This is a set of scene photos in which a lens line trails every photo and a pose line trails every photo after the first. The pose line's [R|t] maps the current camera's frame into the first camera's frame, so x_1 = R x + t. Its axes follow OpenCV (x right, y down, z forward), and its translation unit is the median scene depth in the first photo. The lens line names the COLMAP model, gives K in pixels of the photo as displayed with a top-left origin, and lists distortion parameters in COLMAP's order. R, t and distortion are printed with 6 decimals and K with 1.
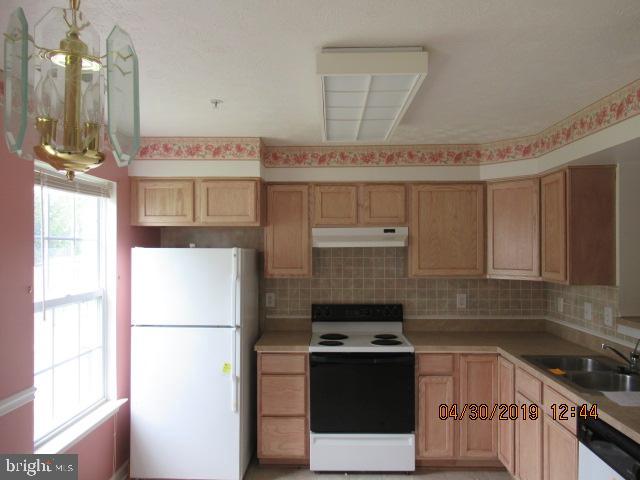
lens RADIAL K [[476.6, 0, 320.0], [0, 476.6, 244.7], [0, 0, 1]] dist [-0.005423, 0.000339]
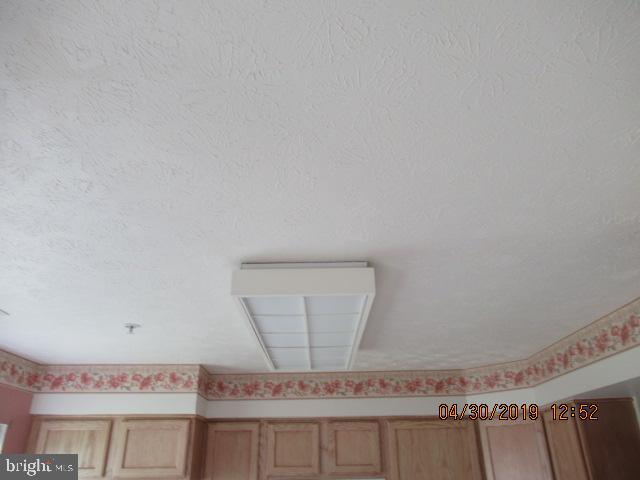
lens RADIAL K [[476.6, 0, 320.0], [0, 476.6, 244.7], [0, 0, 1]] dist [-0.005423, 0.000339]
pose [[0.999746, -0.000625, 0.022515, 0.064930], [0.010171, 0.904414, -0.426536, -0.055993], [-0.020096, 0.426656, 0.904190, 0.147164]]
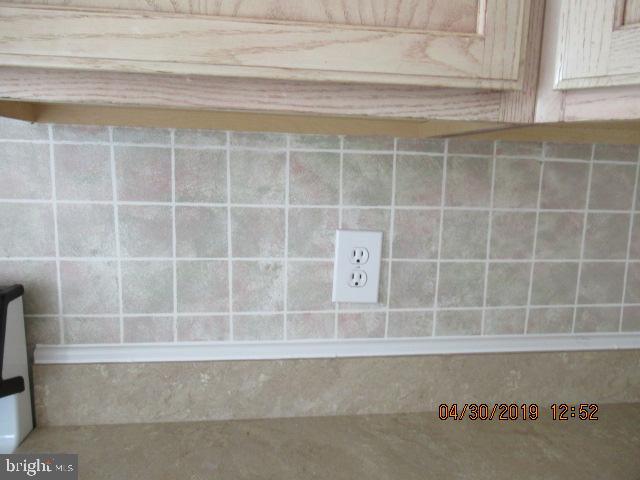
lens RADIAL K [[476.6, 0, 320.0], [0, 476.6, 244.7], [0, 0, 1]] dist [-0.005423, 0.000339]
pose [[0.987239, 0.002104, 0.159230, 0.293048], [-0.027754, 0.986882, 0.159038, 0.091010], [-0.156807, -0.161428, 0.974347, 0.947572]]
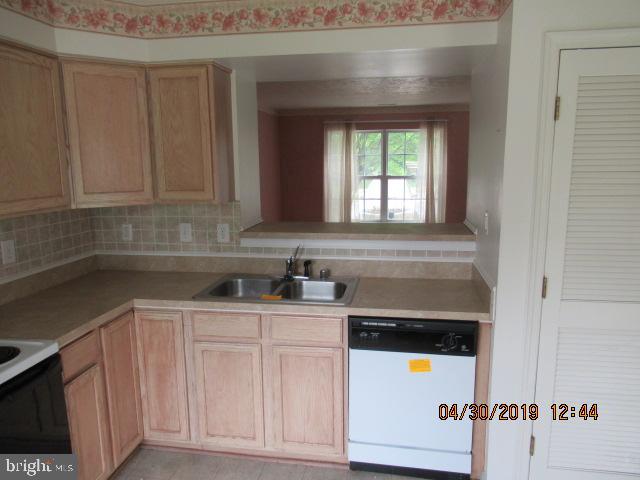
lens RADIAL K [[476.6, 0, 320.0], [0, 476.6, 244.7], [0, 0, 1]] dist [-0.005423, 0.000339]
pose [[0.132736, -0.174406, 0.975686, -0.284098], [0.005897, 0.984518, 0.175182, 0.005109], [-0.991134, -0.017500, 0.131709, 0.610504]]
